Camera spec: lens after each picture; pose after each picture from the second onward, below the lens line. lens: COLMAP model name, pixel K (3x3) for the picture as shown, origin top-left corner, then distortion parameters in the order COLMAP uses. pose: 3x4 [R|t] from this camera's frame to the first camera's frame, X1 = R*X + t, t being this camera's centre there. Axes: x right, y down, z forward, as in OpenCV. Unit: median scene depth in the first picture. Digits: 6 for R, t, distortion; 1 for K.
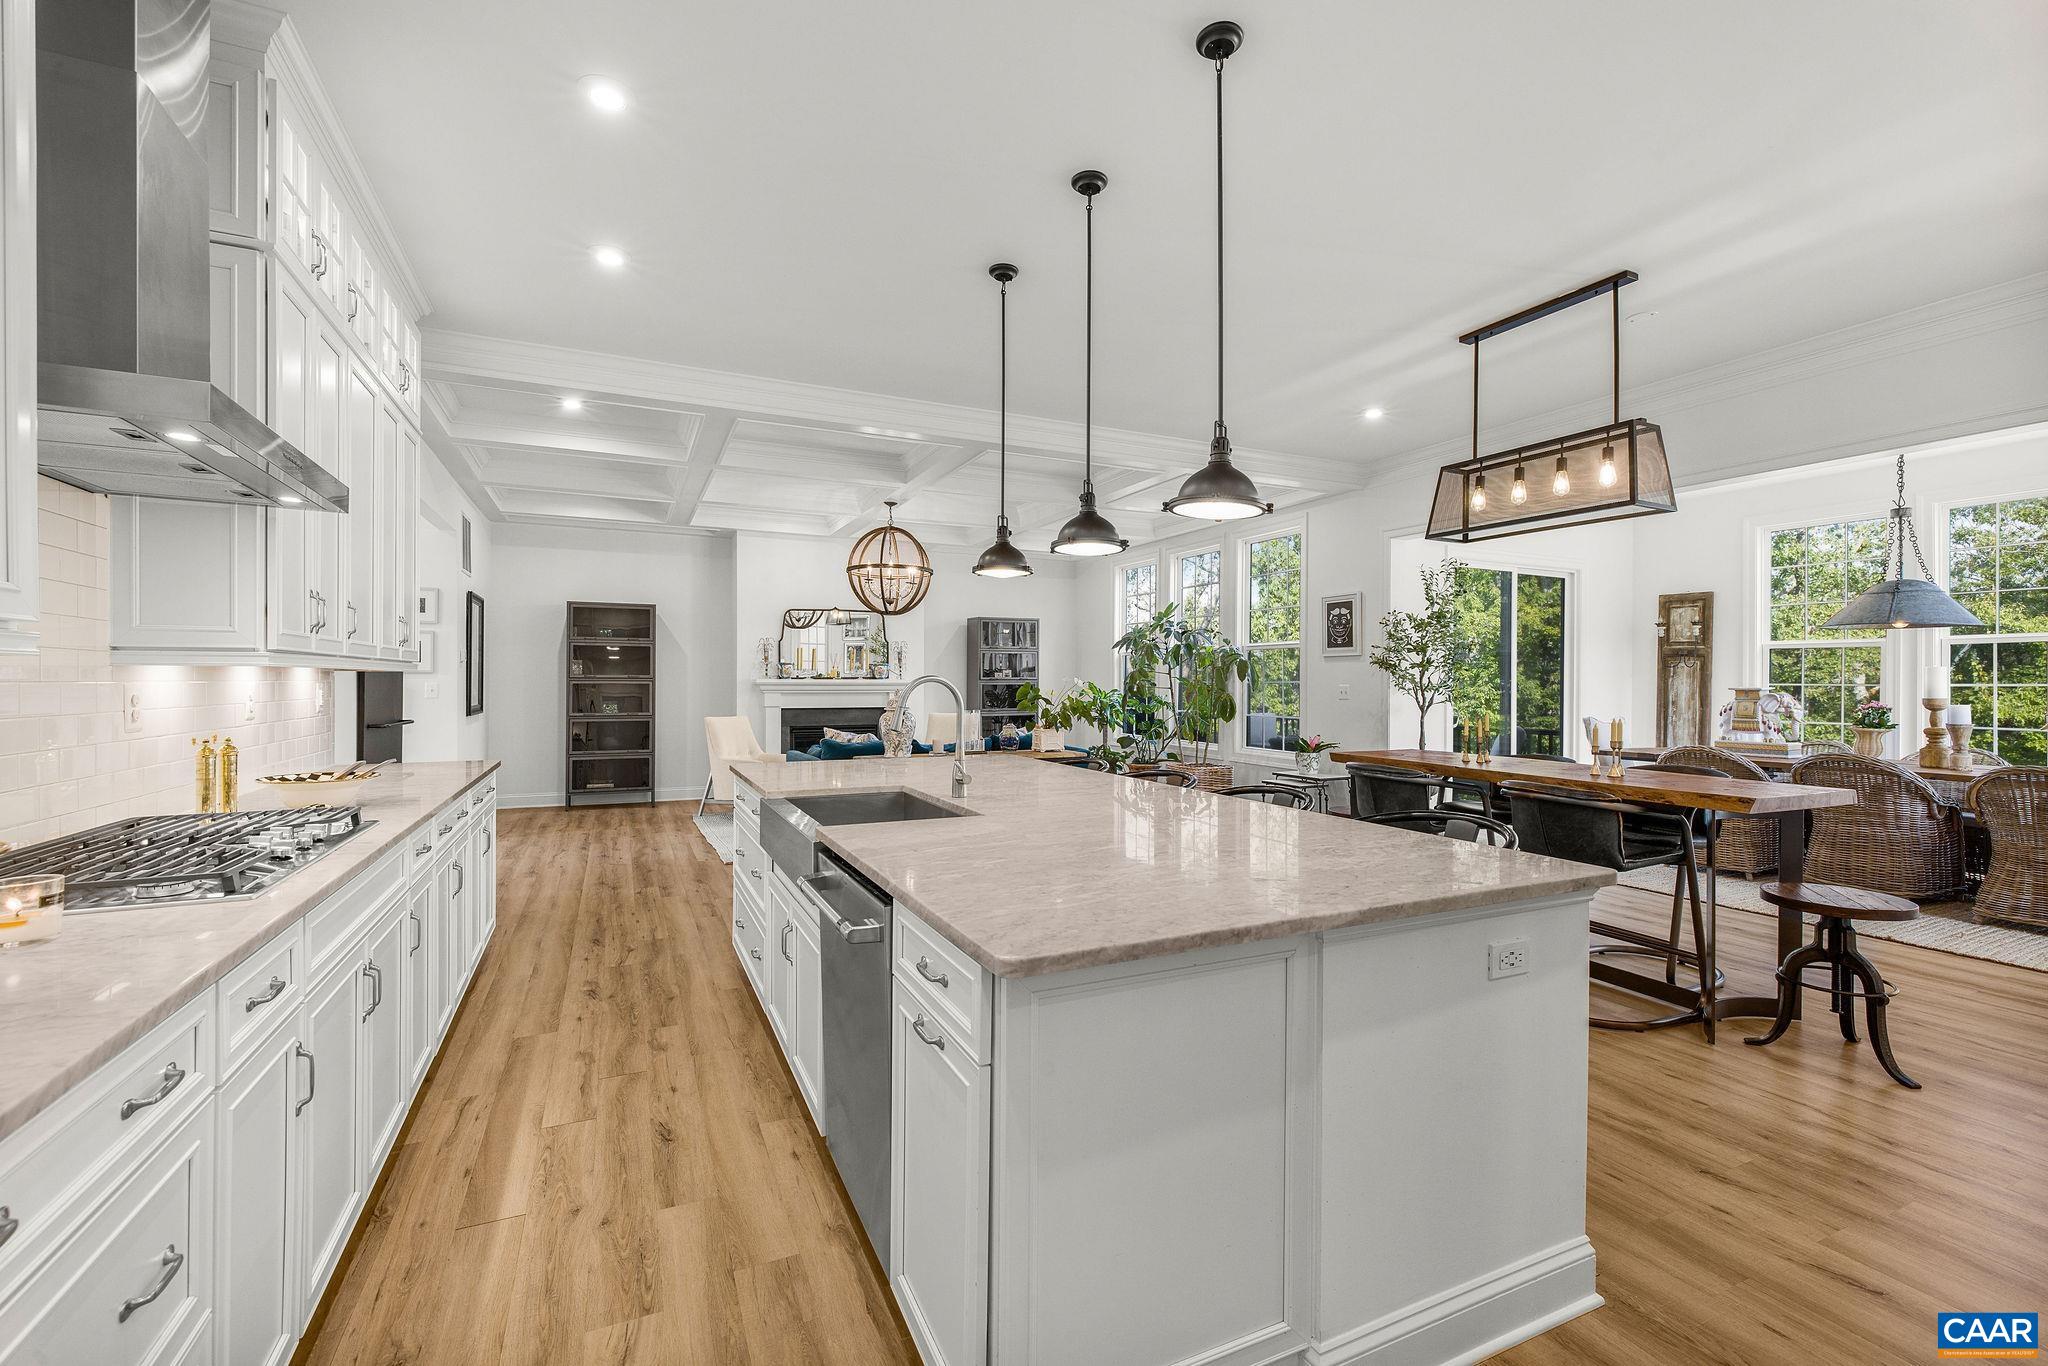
lens RADIAL K [[869.6, 0, 1028.2], [0, 869.6, 681.1], [0, 0, 1]] dist [0.001795, 0.000896]
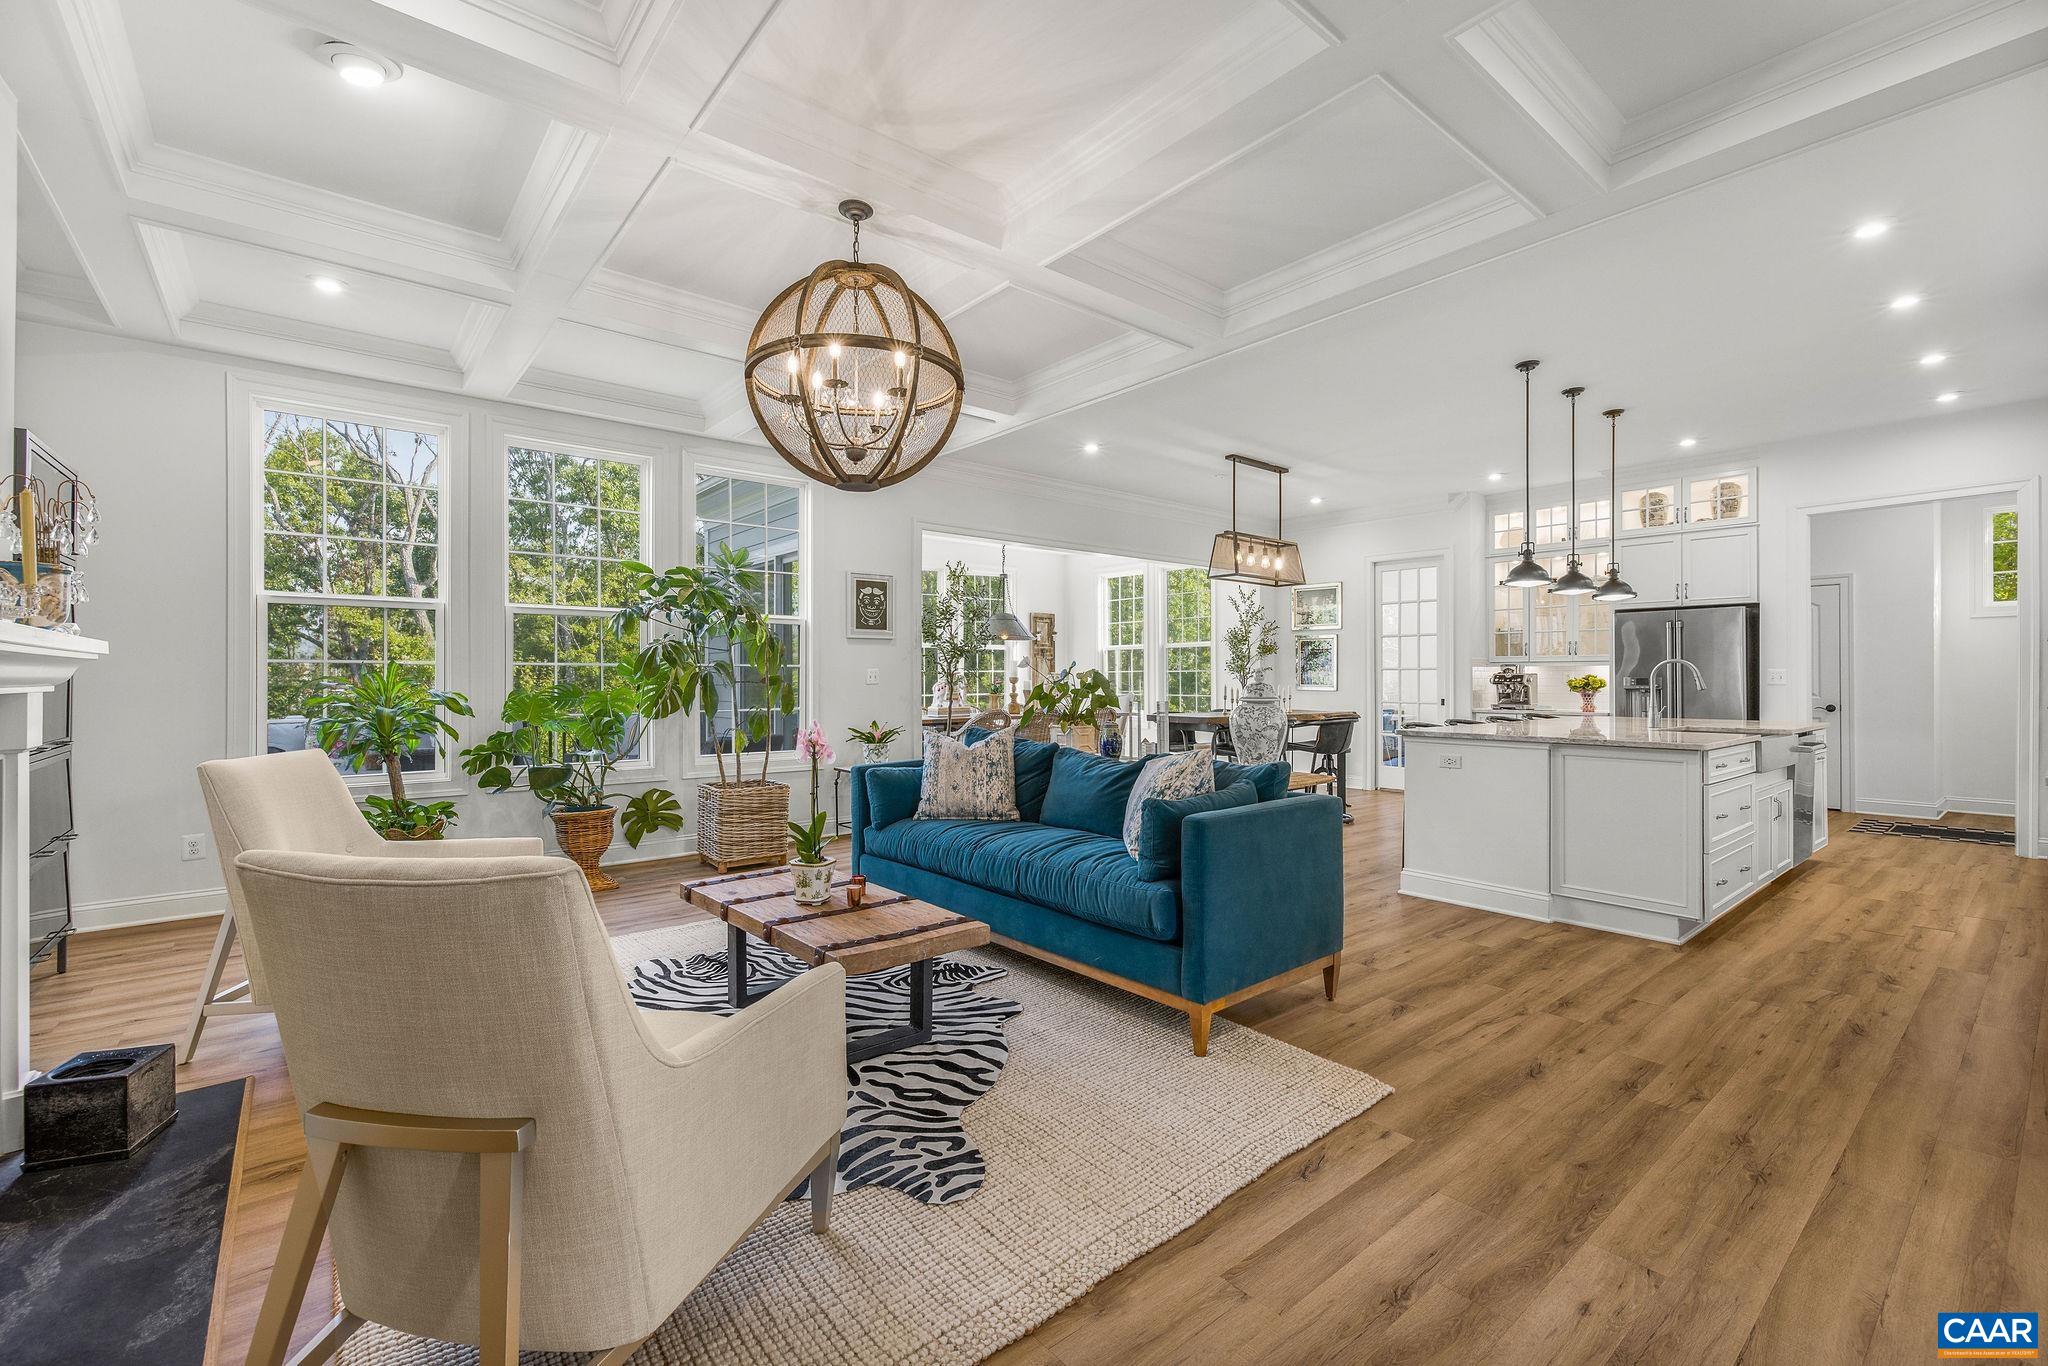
lens RADIAL K [[869.6, 0, 1025.3], [0, 869.6, 676.1], [0, 0, 1]] dist [0.001795, 0.000896]
pose [[-0.244476, -0.000131, 0.969655, -0.806635], [-0.000734, 1.000000, -0.000050, 0.015835], [-0.969655, -0.000724, -0.244476, 1.452035]]
